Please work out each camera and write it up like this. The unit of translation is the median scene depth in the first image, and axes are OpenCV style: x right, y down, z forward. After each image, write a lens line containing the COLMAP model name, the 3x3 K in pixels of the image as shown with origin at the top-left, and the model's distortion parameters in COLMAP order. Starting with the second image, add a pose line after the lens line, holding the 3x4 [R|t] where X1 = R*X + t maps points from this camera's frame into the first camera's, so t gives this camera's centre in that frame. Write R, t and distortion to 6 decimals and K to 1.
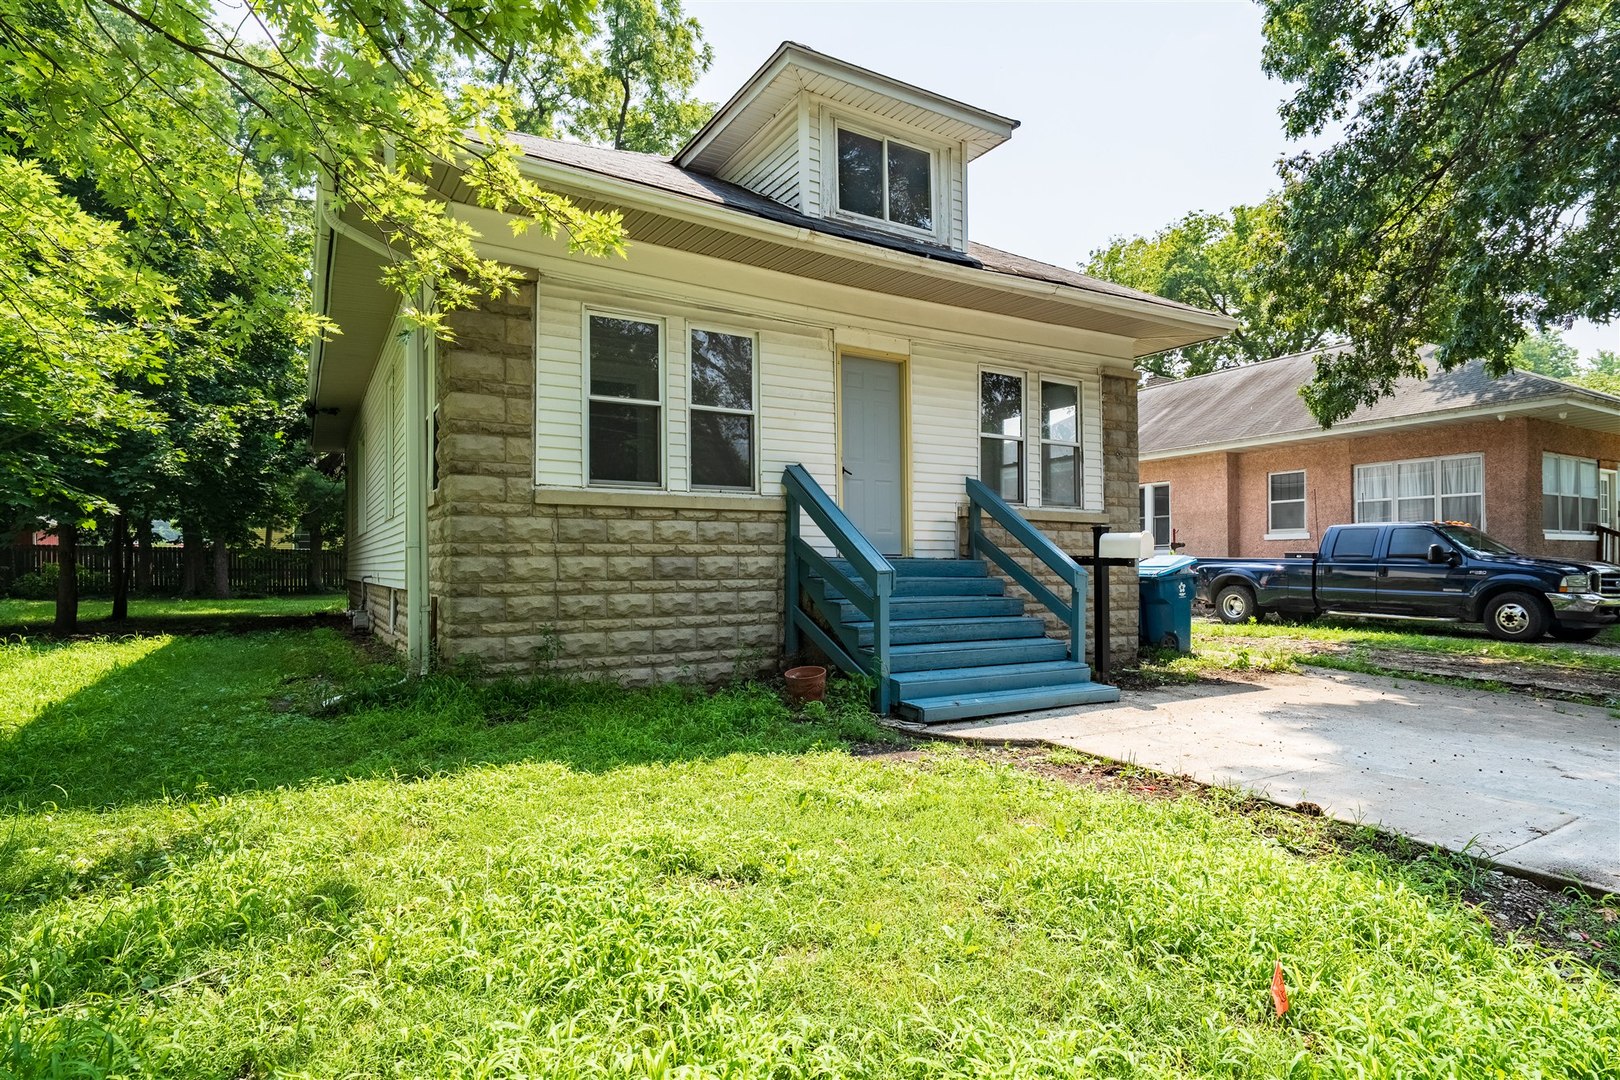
lens RADIAL K [[826.7, 0, 809.8], [0, 826.7, 556.3], [0, 0, 1]] dist [-0.001874, -0.001001]
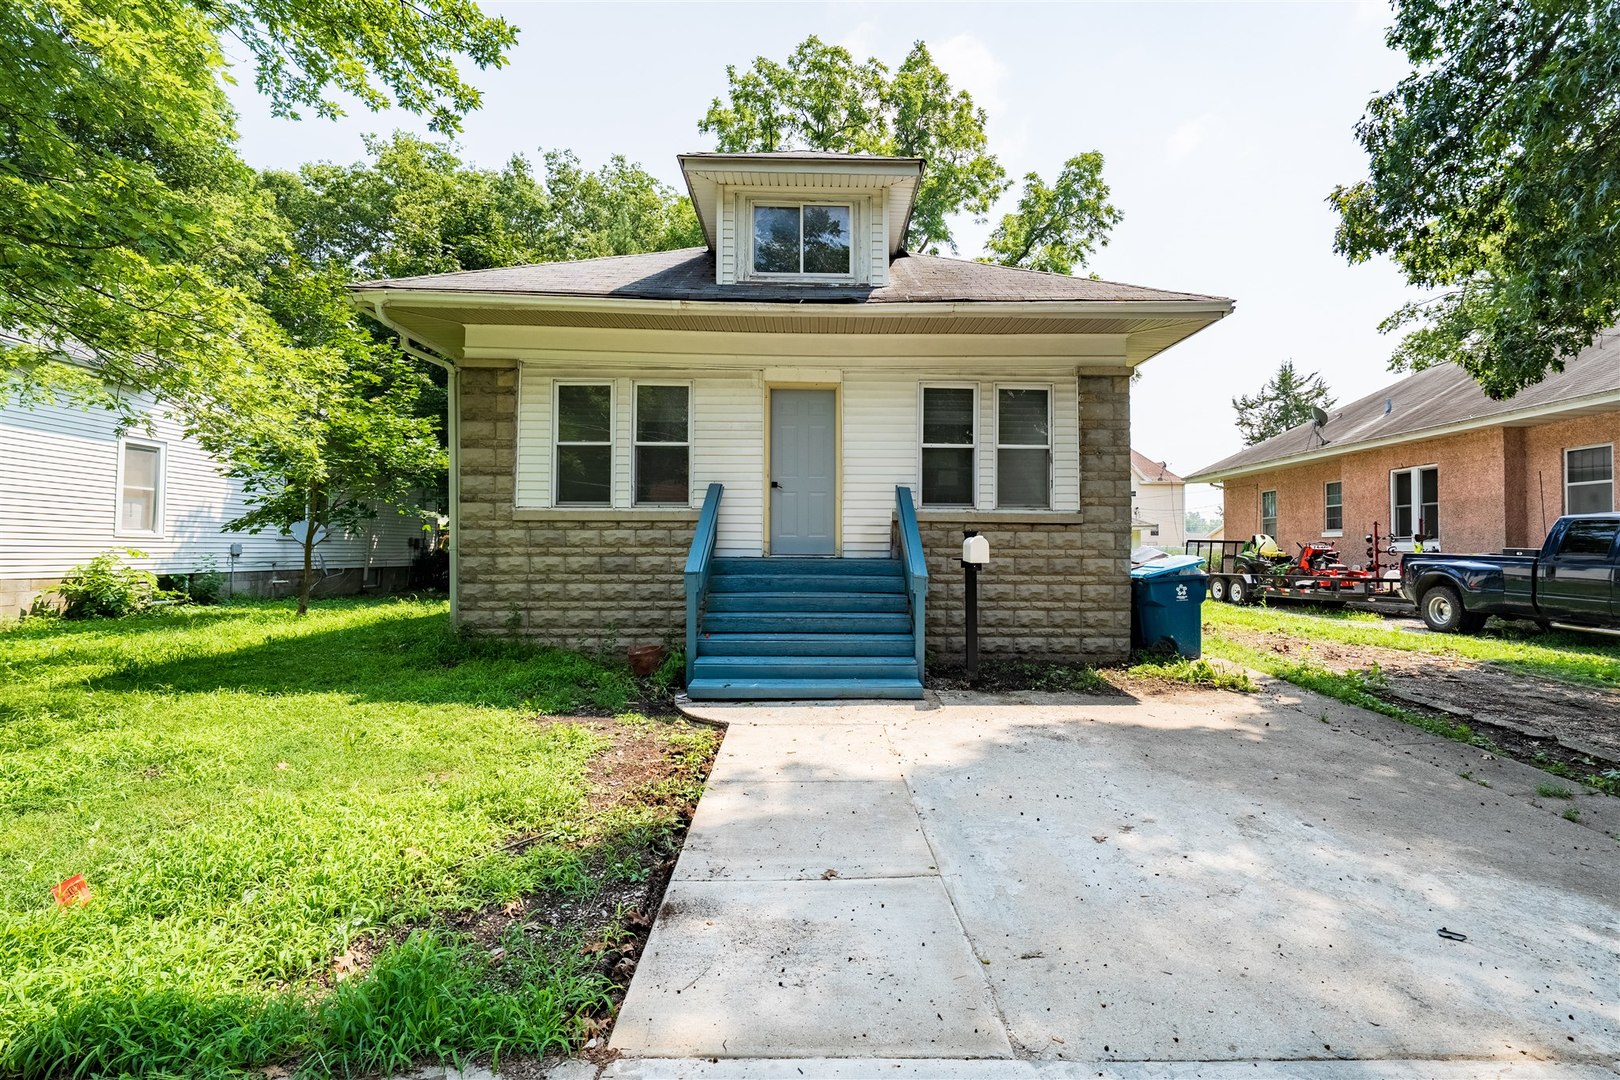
lens RADIAL K [[693.3, 0, 814.6], [0, 693.3, 532.3], [0, 0, 1]] dist [0.000058, -0.000170]
pose [[0.885140, -0.006071, -0.465285, 0.643683], [-0.000773, 0.999894, -0.014516, -0.022898], [0.465324, 0.013208, 0.885042, 0.150822]]
